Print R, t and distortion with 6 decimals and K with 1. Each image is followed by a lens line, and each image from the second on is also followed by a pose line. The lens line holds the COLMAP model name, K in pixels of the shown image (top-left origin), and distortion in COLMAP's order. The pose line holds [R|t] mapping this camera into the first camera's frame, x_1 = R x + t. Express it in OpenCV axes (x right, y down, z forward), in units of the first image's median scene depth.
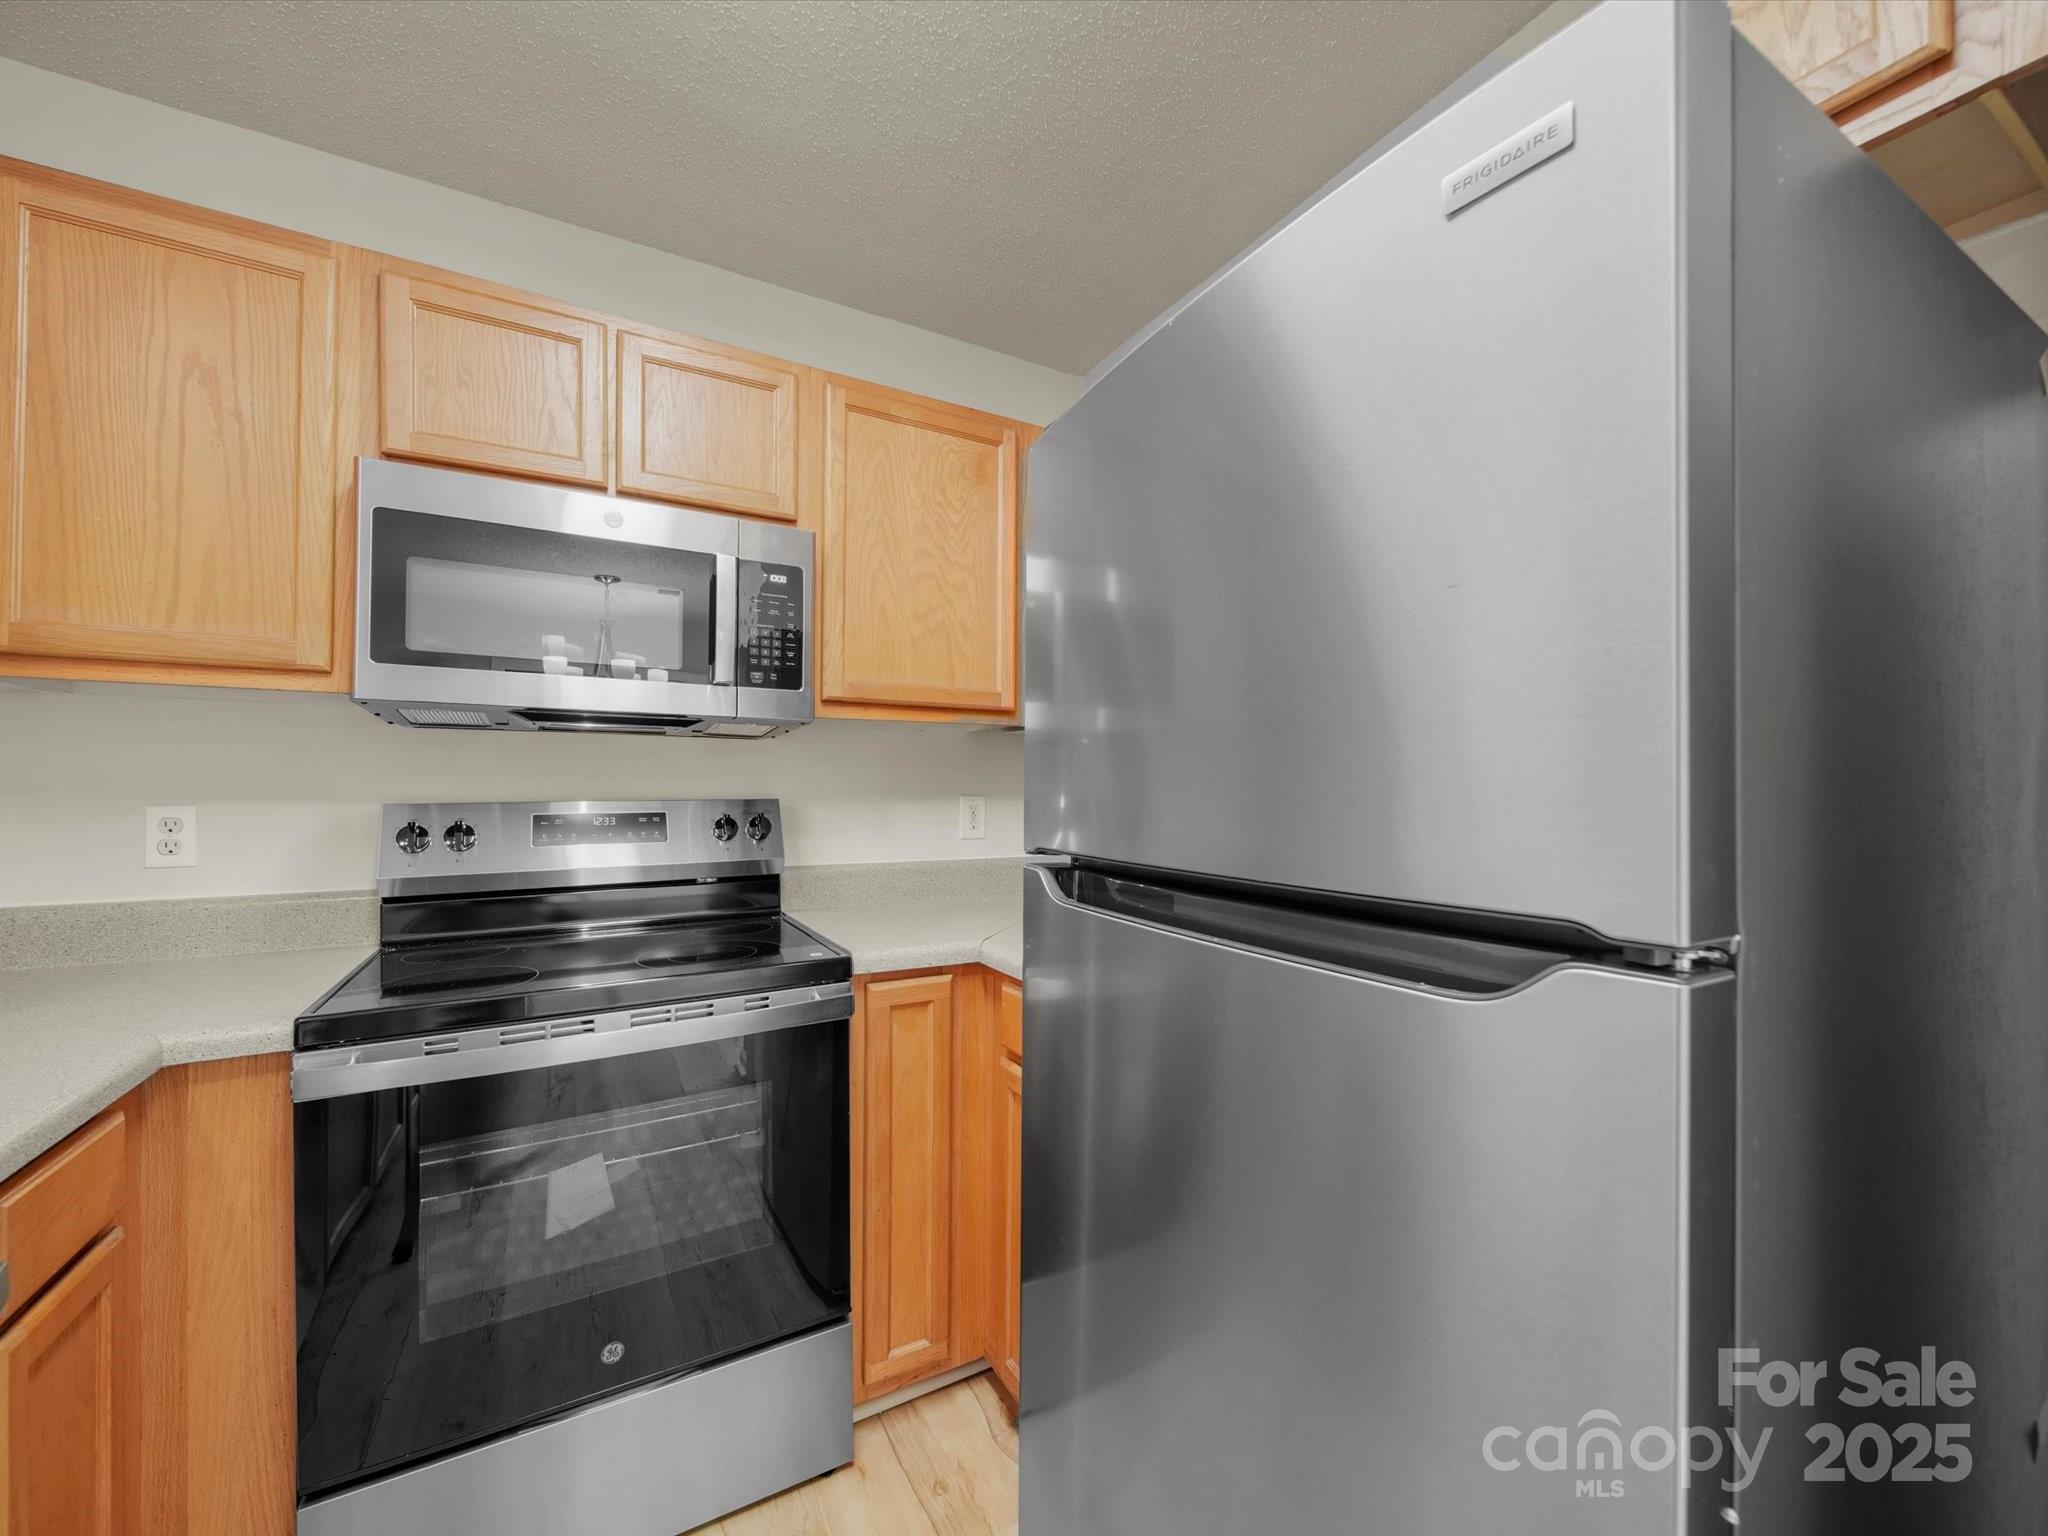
lens RADIAL K [[815.9, 0, 1043.1], [0, 815.9, 781.0], [0, 0, 1]] dist [-0.002489, -0.001445]
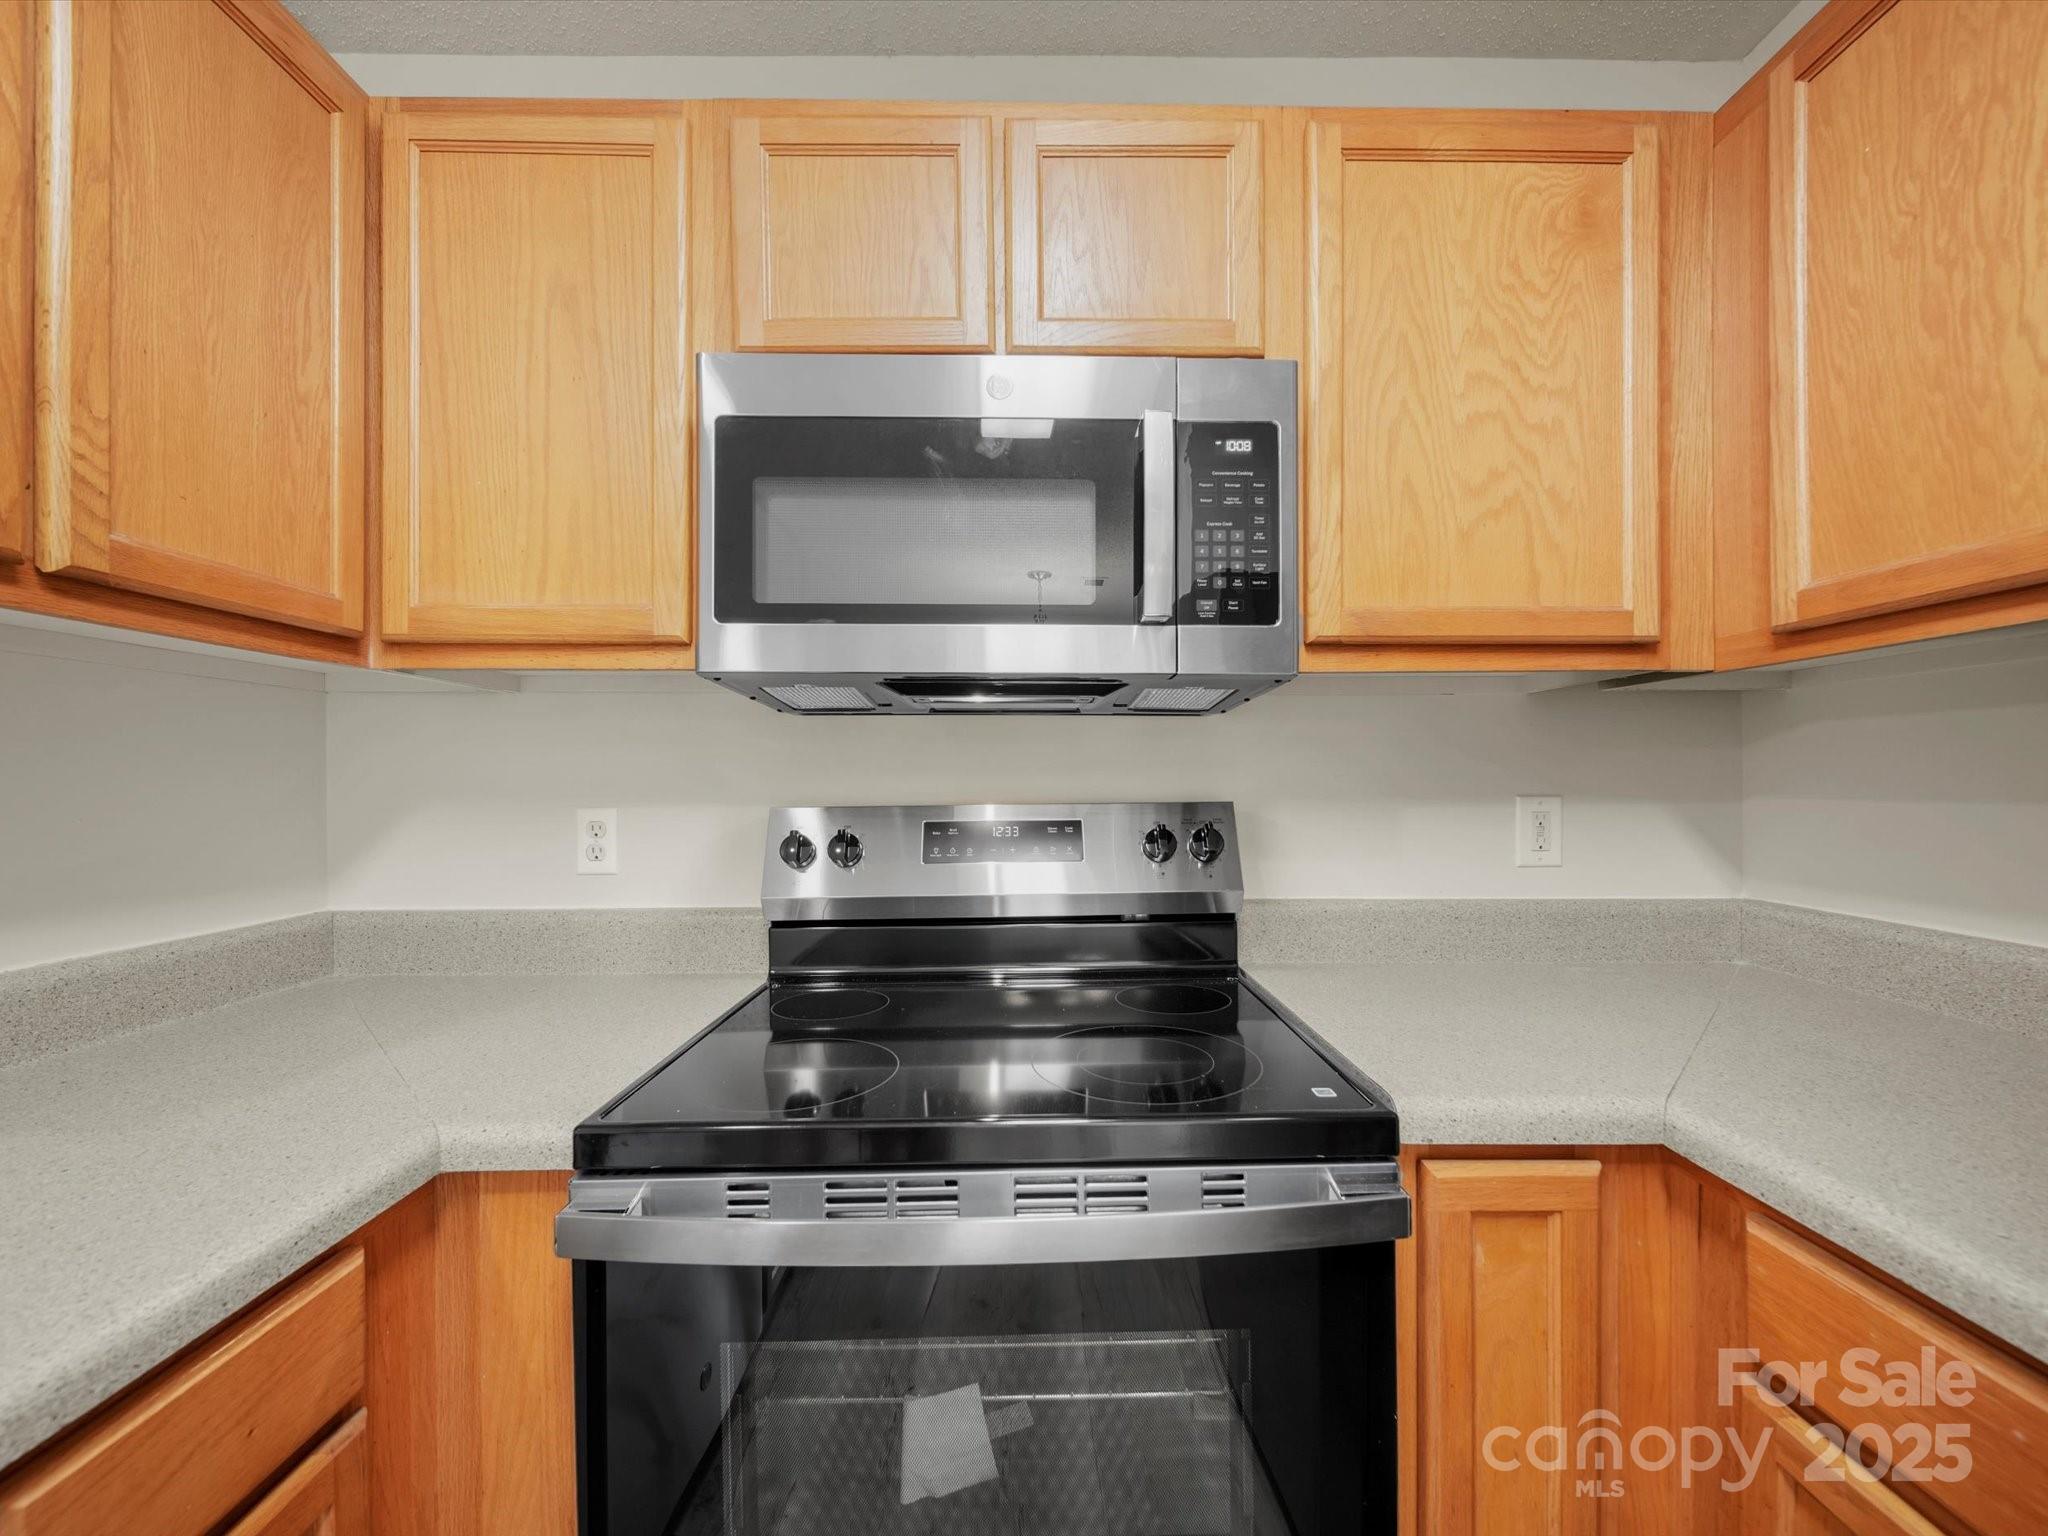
lens RADIAL K [[815.9, 0, 1022.4], [0, 815.9, 781.3], [0, 0, 1]] dist [-0.002489, -0.001445]
pose [[0.863169, -0.007315, -0.504861, -0.168888], [0.010085, 0.999945, 0.002753, 0.001591], [0.504814, -0.007468, 0.863196, 0.414589]]
